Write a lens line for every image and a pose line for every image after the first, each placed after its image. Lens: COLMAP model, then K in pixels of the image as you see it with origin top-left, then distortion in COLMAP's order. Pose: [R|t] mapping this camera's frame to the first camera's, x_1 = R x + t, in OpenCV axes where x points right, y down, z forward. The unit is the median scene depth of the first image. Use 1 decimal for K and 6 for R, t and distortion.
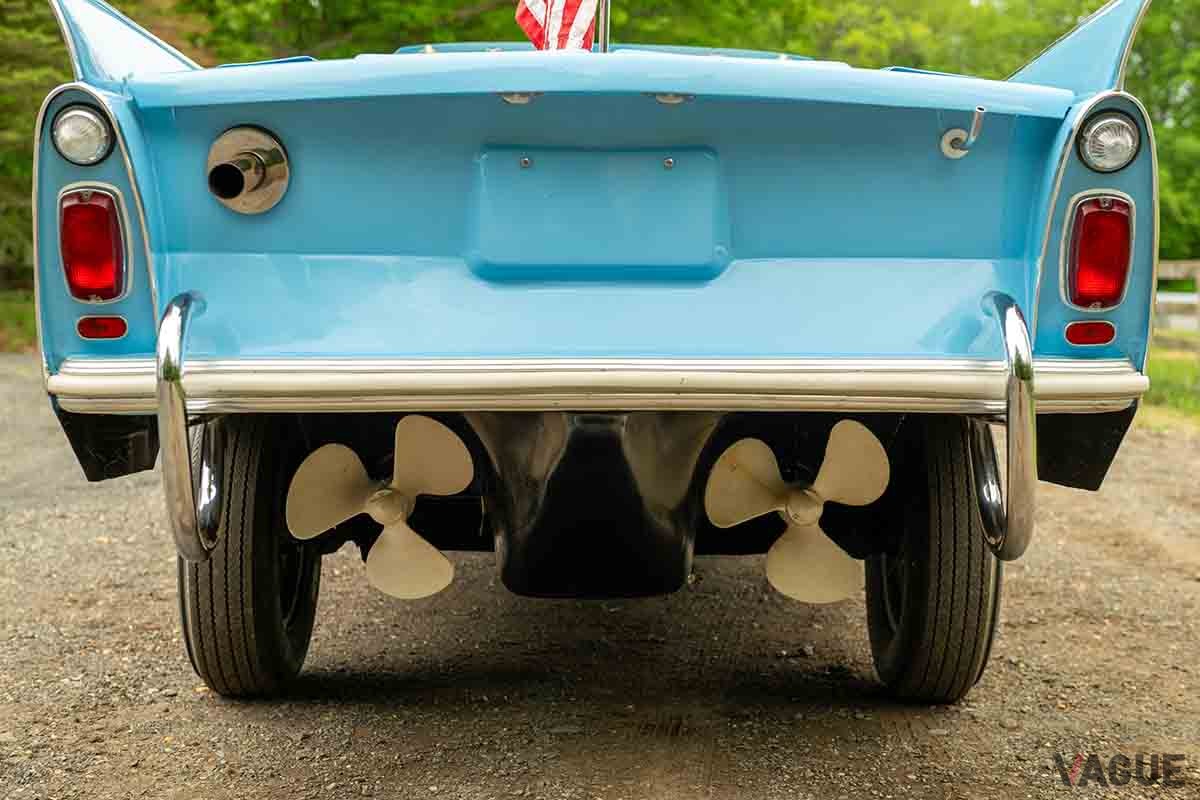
lens RADIAL K [[1832.9, 0, 599.0], [0, 1832.9, 399.2], [0, 0, 1]] dist [-0.007219, 0.000000]
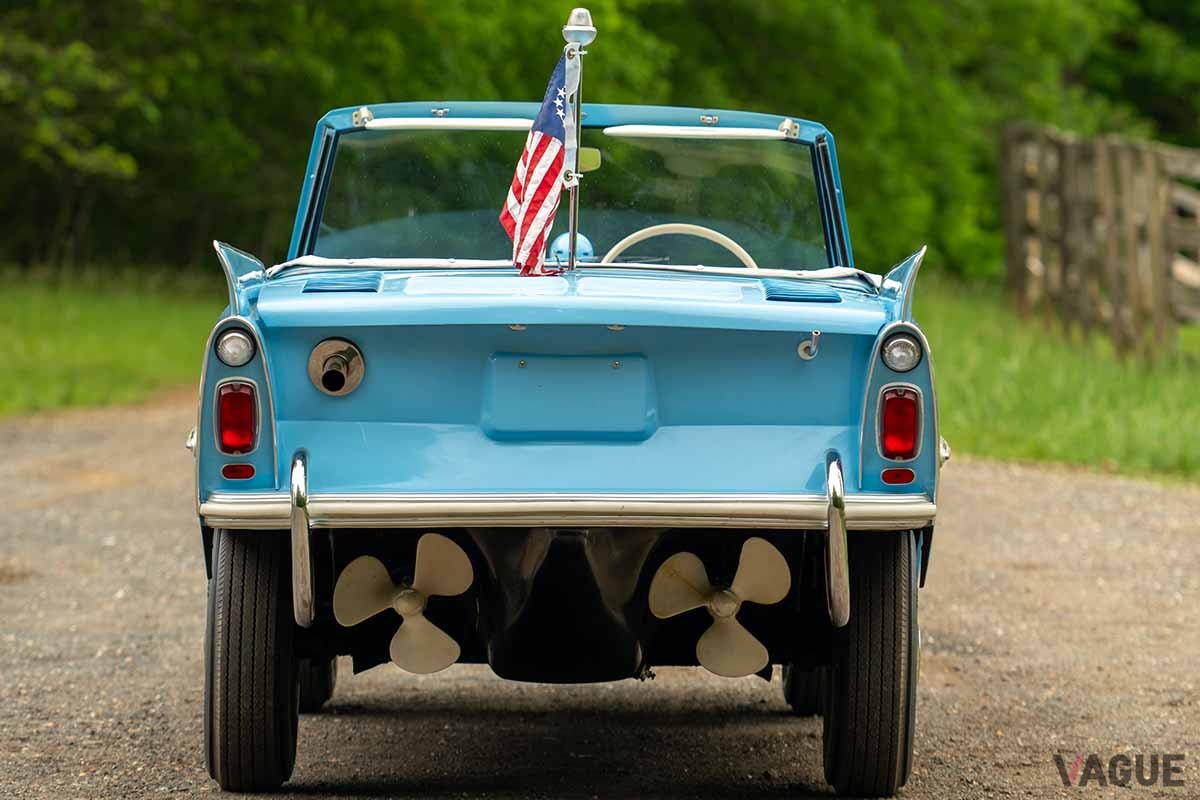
lens RADIAL K [[5134.7, 0, 599.6], [0, 5134.7, 400.9], [0, 0, 1]] dist [0.191989, 0.000000]
pose [[0.999966, 0.001988, 0.007972, -0.009271], [-0.001735, 0.999500, -0.031563, 0.035207], [-0.008031, 0.031548, 0.999470, -3.196916]]
